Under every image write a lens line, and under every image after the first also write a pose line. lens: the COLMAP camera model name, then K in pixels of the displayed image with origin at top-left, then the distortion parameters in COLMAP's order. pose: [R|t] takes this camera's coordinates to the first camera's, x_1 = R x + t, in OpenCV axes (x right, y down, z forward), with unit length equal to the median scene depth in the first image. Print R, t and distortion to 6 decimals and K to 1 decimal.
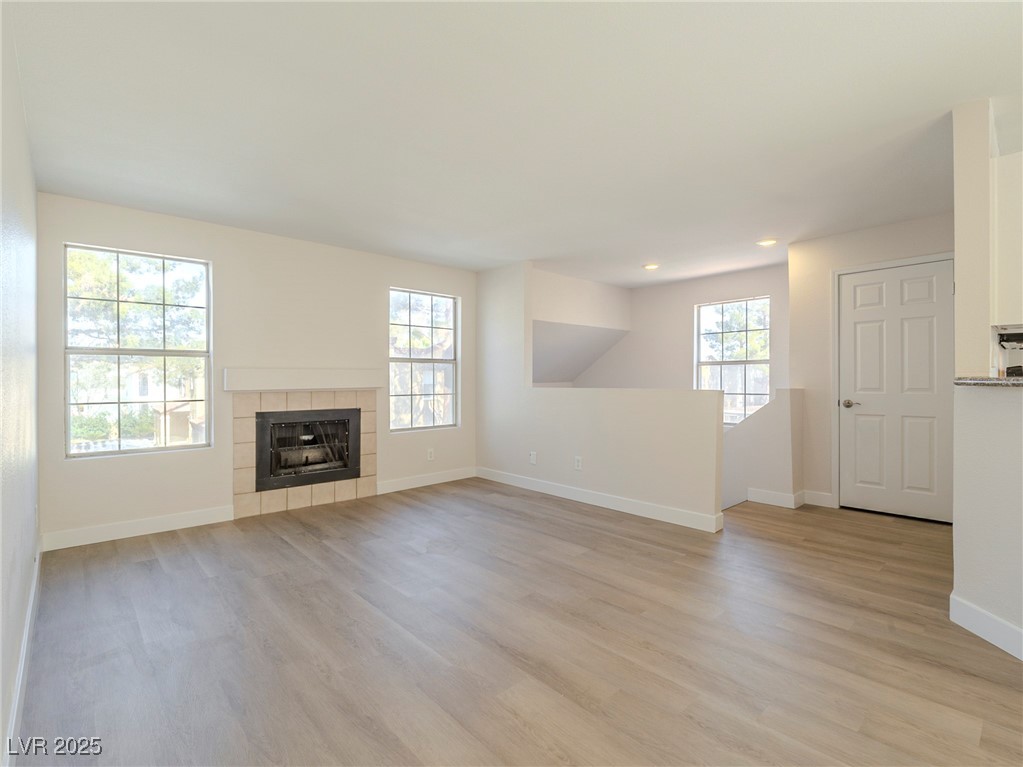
lens RADIAL K [[480.7, 0, 514.3], [0, 480.7, 380.0], [0, 0, 1]] dist [0.033090, -0.036205]
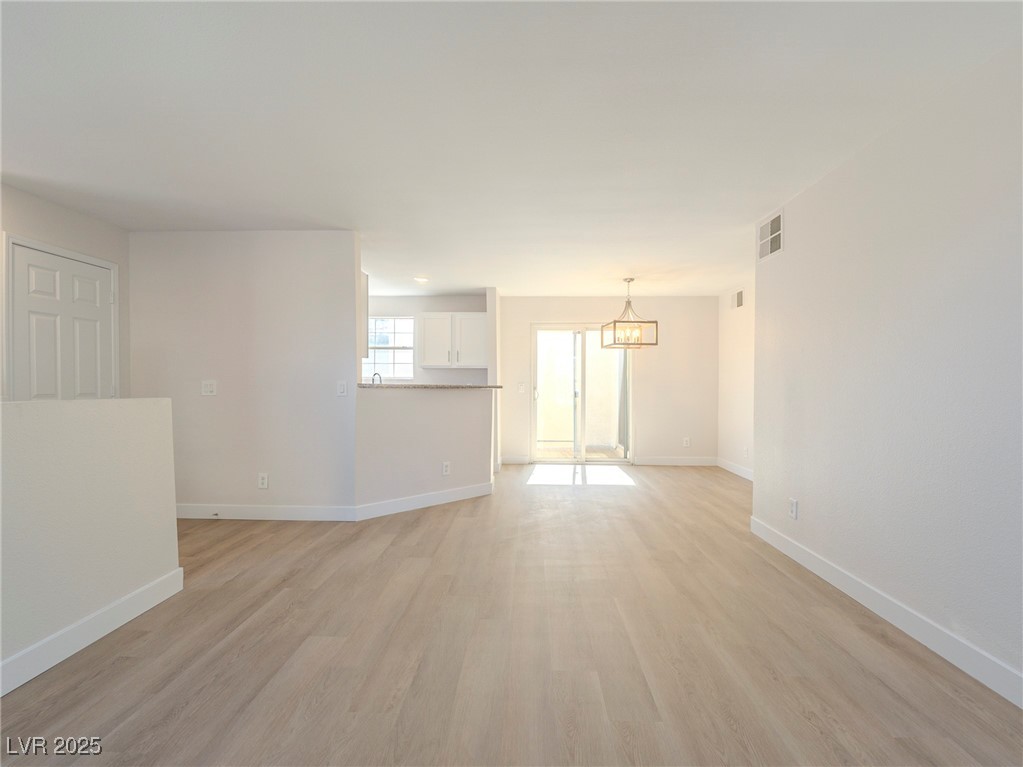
lens RADIAL K [[483.3, 0, 511.7], [0, 483.3, 395.8], [0, 0, 1]] dist [0.017046, -0.019019]
pose [[-0.710703, -0.013582, 0.703361, -0.379328], [-0.001278, 0.999837, 0.018015, 0.002647], [-0.703491, 0.011905, -0.710604, 0.946908]]
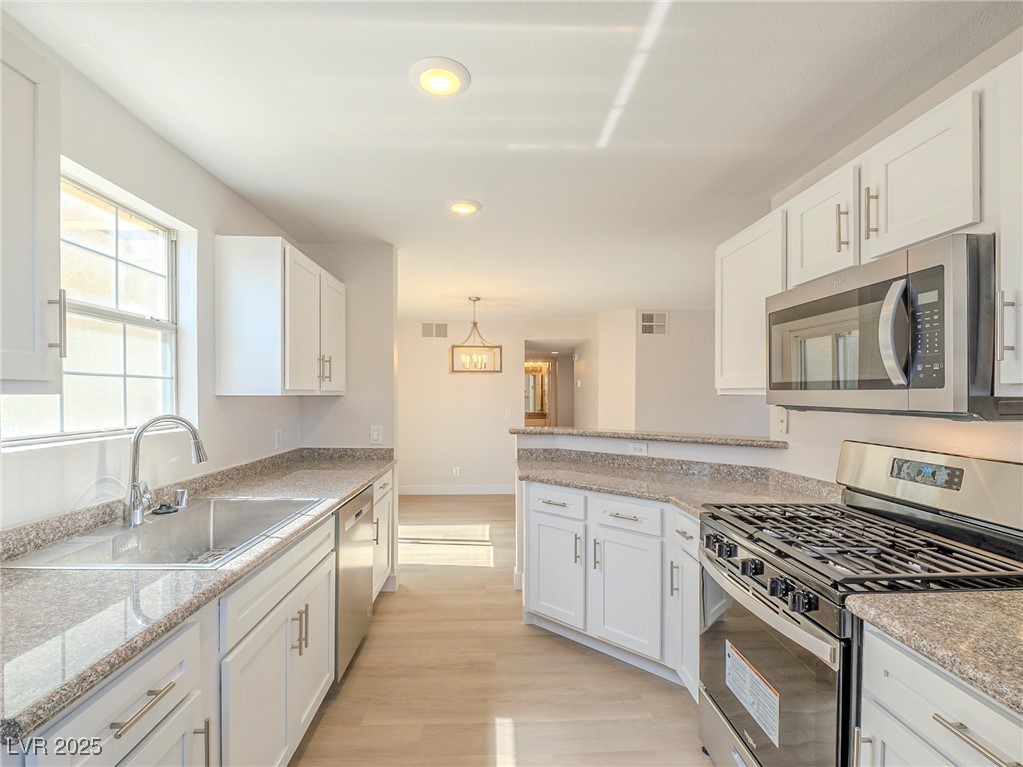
lens RADIAL K [[483.3, 0, 511.7], [0, 483.3, 395.8], [0, 0, 1]] dist [0.017046, -0.019019]
pose [[-0.646603, 0.006200, -0.762802, 1.125303], [0.000074, 0.999967, 0.008064, -0.060901], [0.762827, 0.005158, -0.646582, 0.624744]]
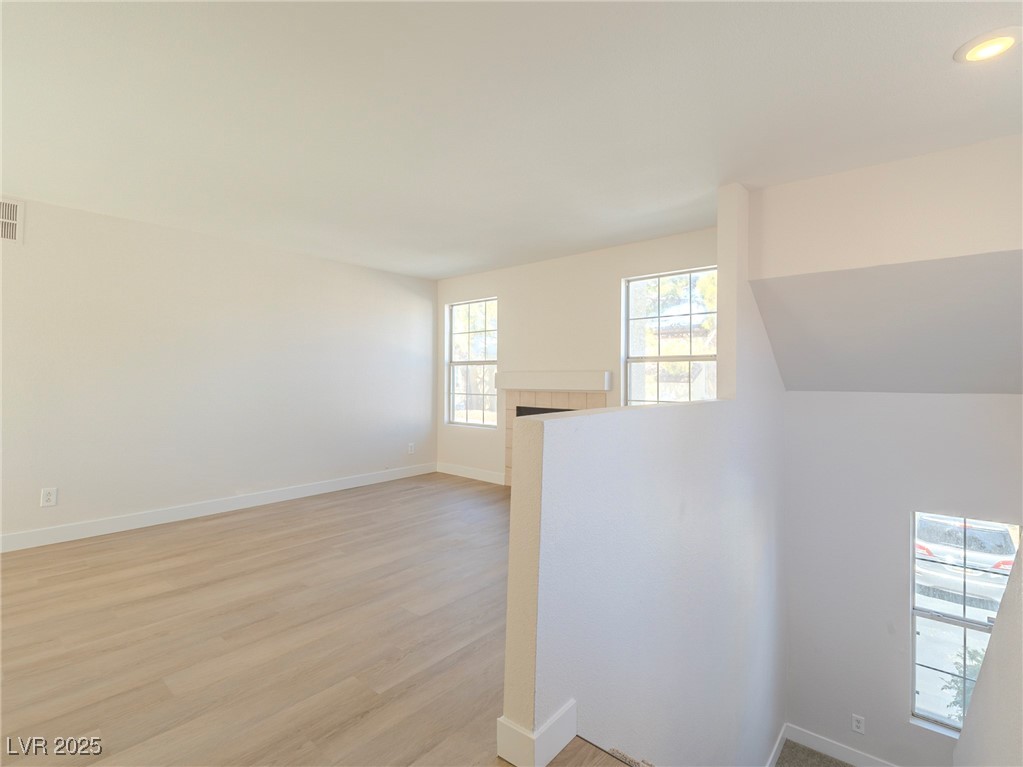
lens RADIAL K [[480.7, 0, 514.3], [0, 480.7, 380.0], [0, 0, 1]] dist [0.033090, -0.036205]
pose [[0.122158, 0.008571, -0.992474, 0.672868], [-0.005620, 0.999953, 0.007944, -0.012339], [0.992495, 0.004607, 0.122201, 0.776860]]
